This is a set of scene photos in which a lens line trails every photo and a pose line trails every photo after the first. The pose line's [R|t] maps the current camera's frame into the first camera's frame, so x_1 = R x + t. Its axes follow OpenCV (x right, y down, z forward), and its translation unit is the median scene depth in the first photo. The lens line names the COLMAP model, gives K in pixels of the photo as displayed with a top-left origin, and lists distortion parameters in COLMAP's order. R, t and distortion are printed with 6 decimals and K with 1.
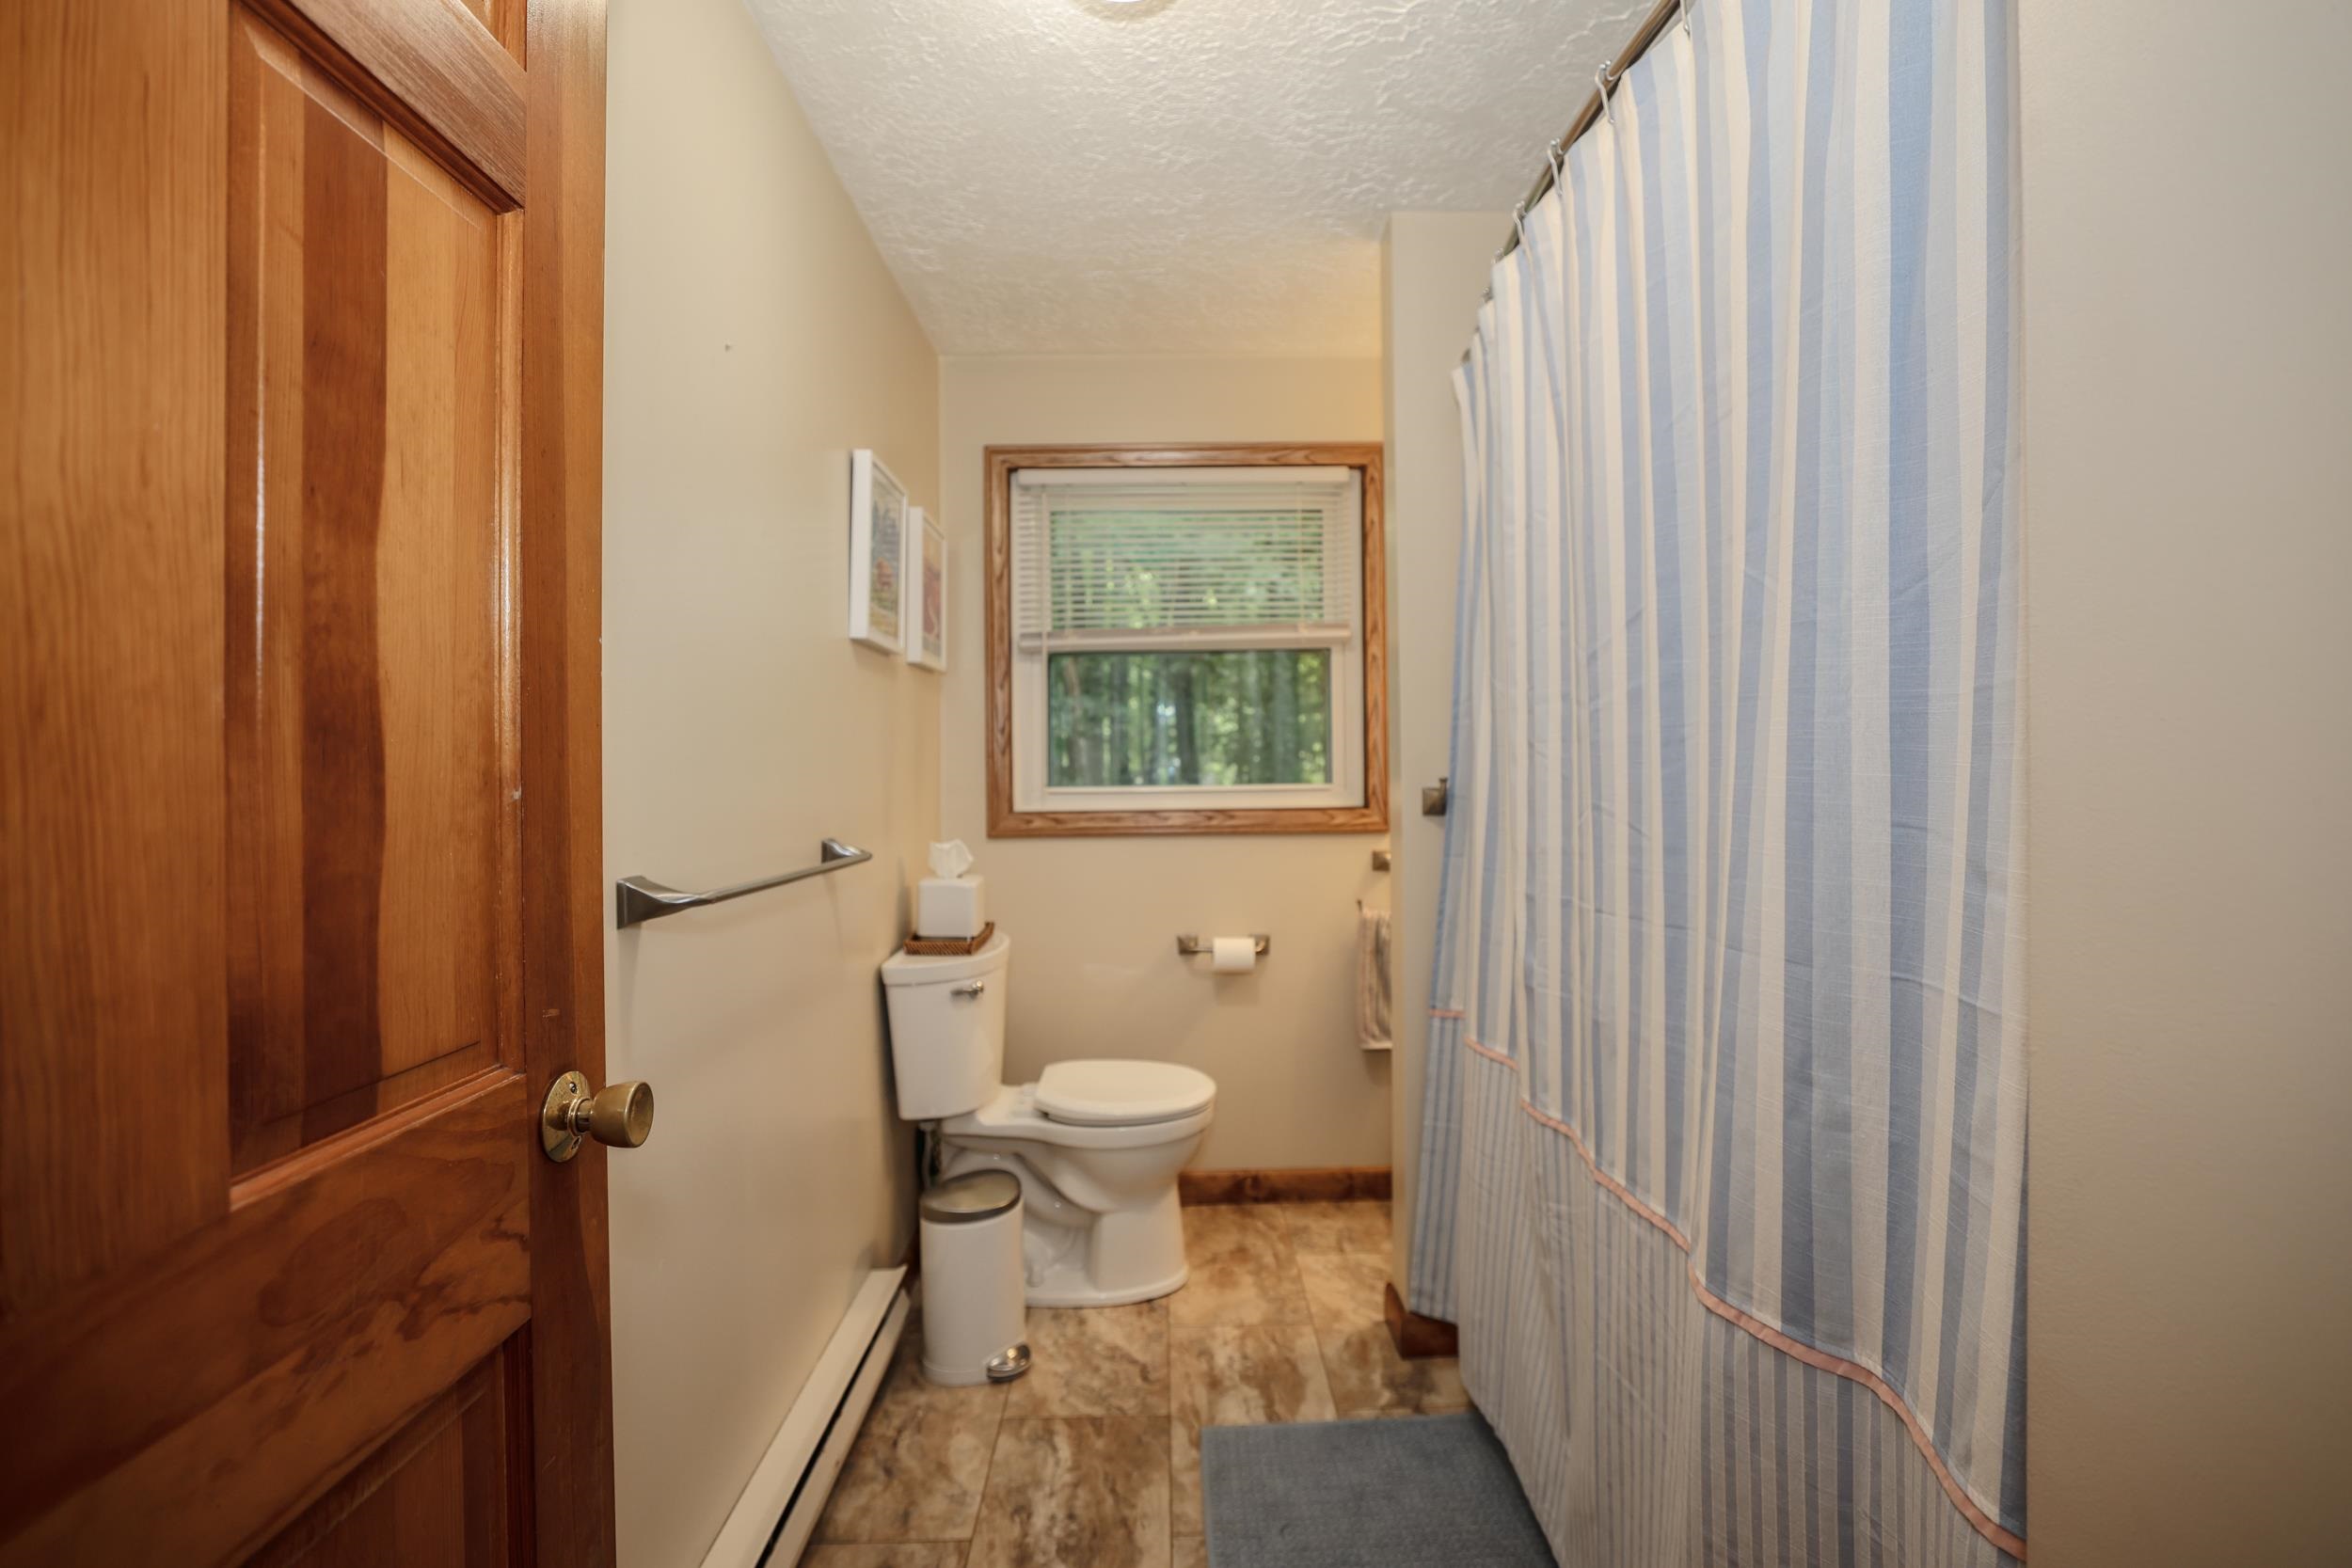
lens RADIAL K [[1058.5, 0, 1176.0], [0, 1058.5, 784.0], [0, 0, 1]] dist [-0.001891, -0.000075]
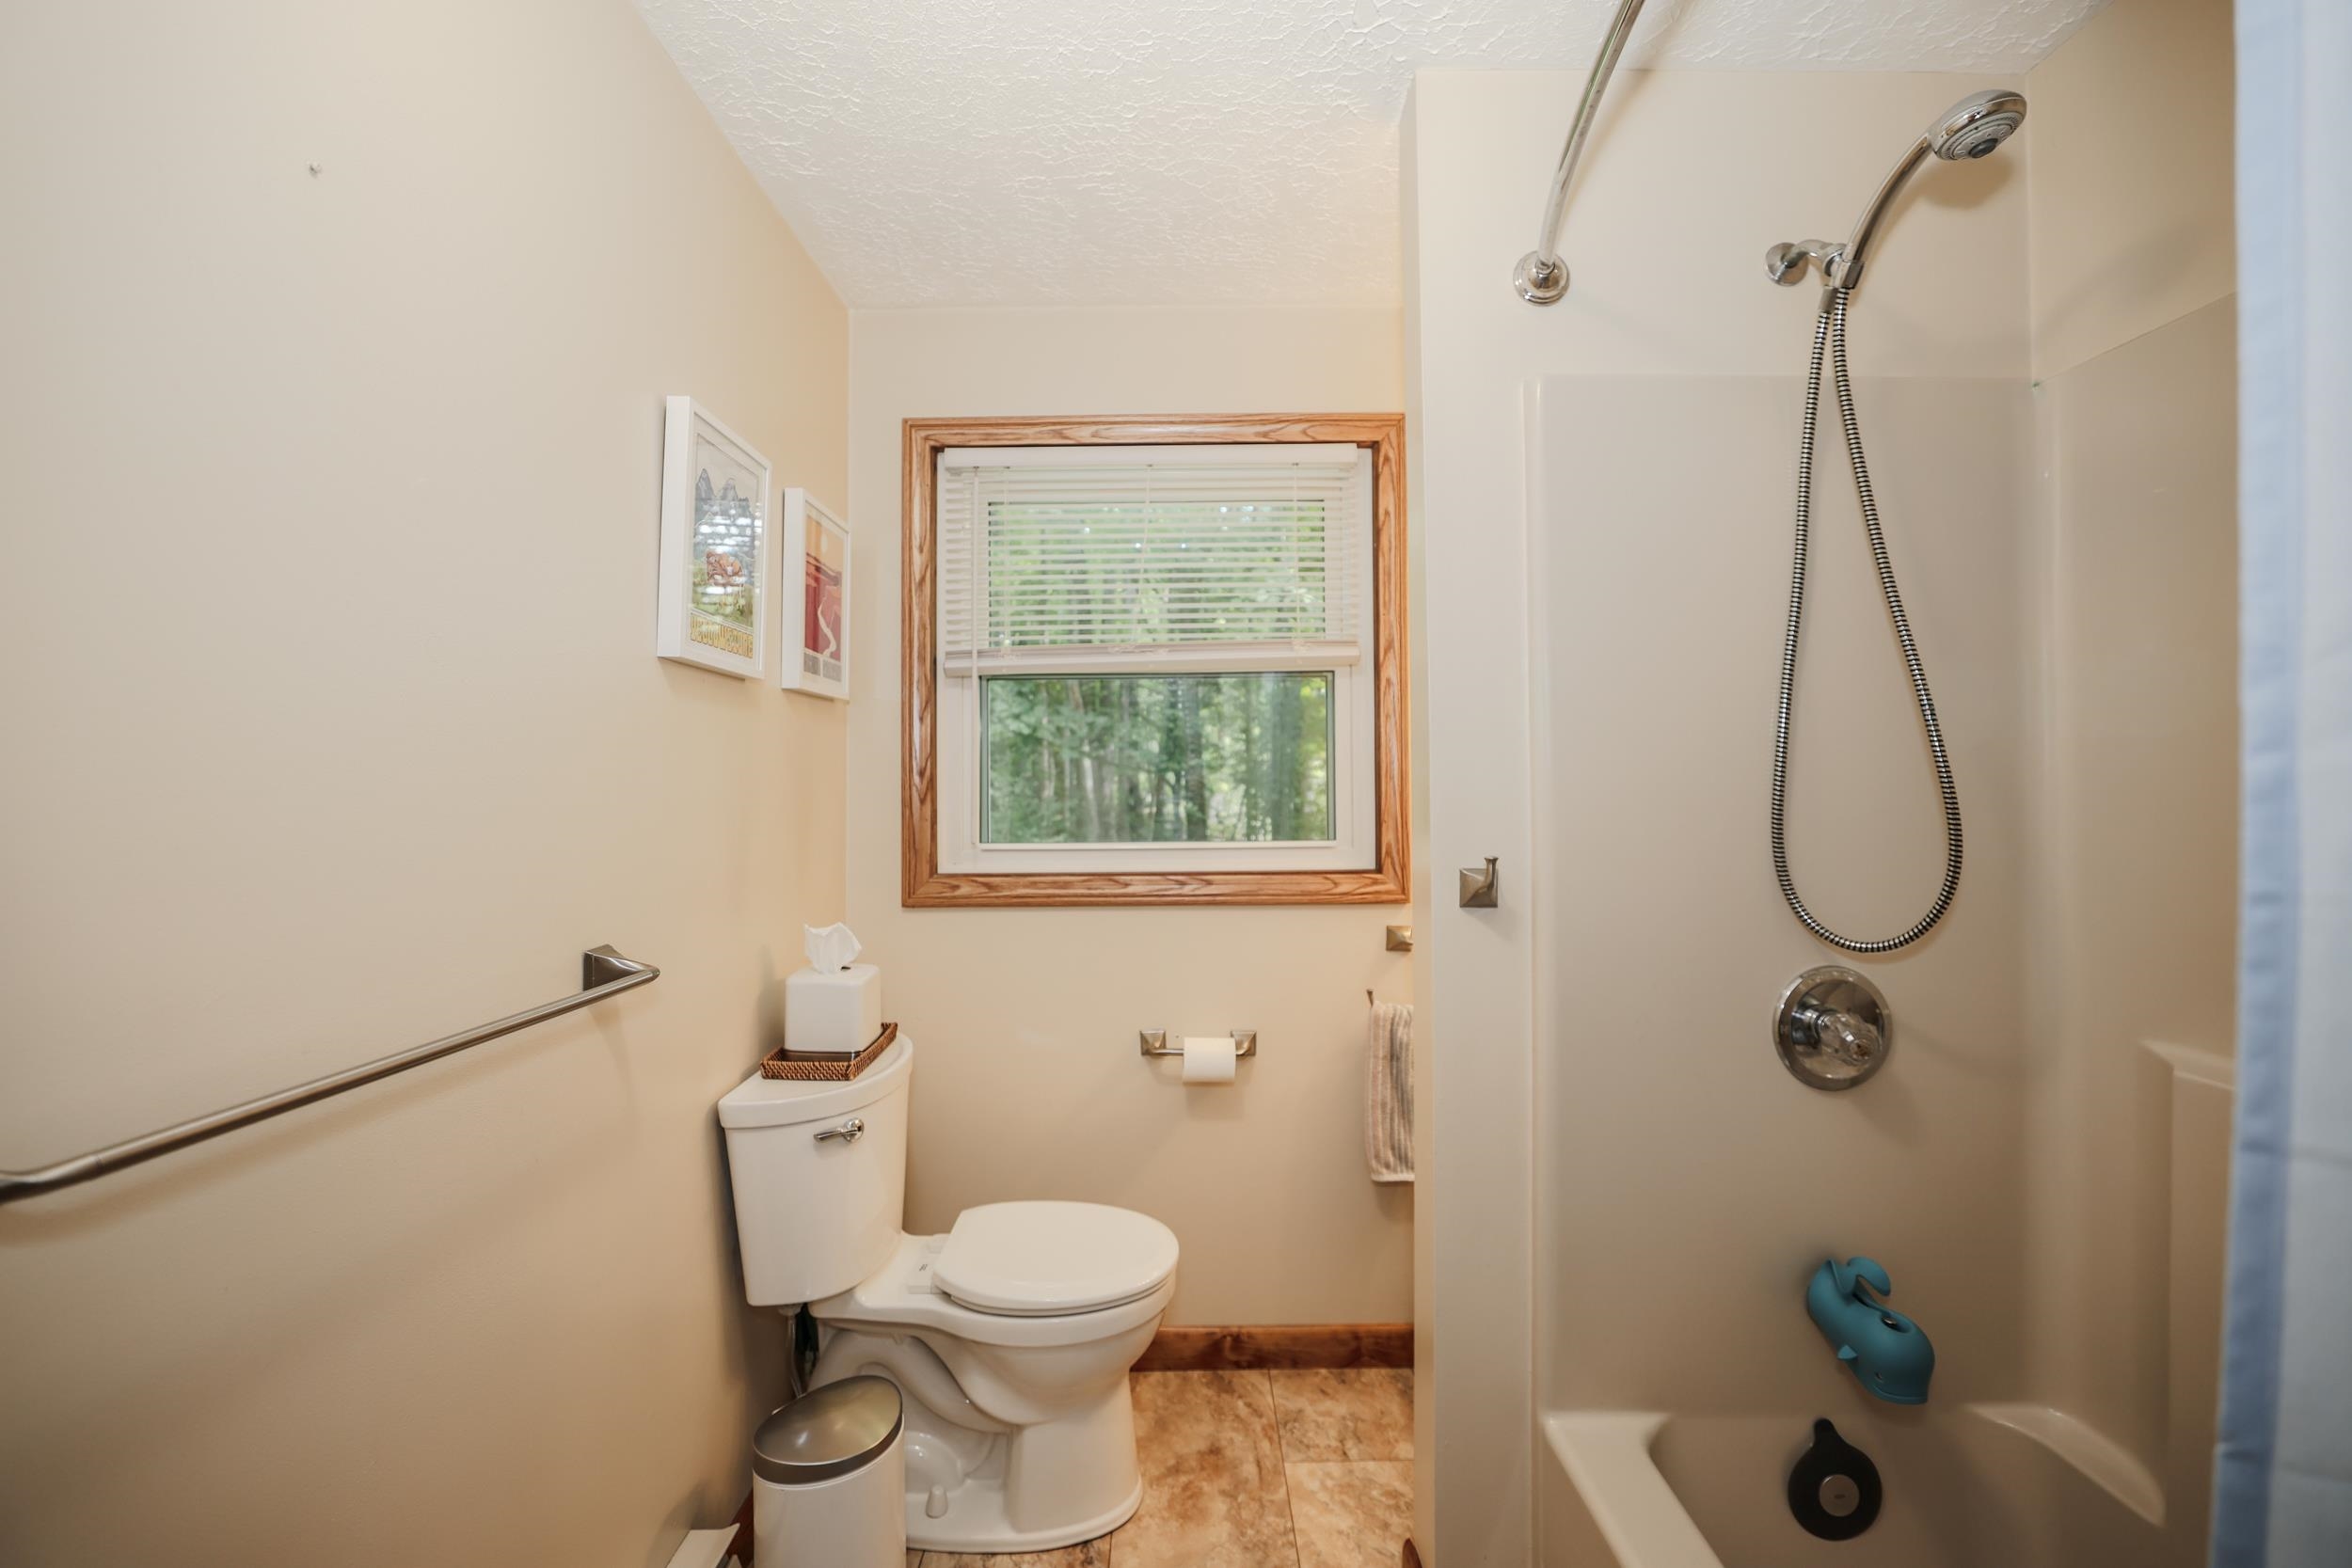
lens RADIAL K [[1028.9, 0, 1163.6], [0, 1028.9, 793.3], [0, 0, 1]] dist [-0.012043, 0.000134]
pose [[0.999705, 0.003746, -0.024013, 0.038142], [-0.003901, 0.999972, -0.006420, -0.031599], [0.023988, 0.006512, 0.999691, 0.232926]]
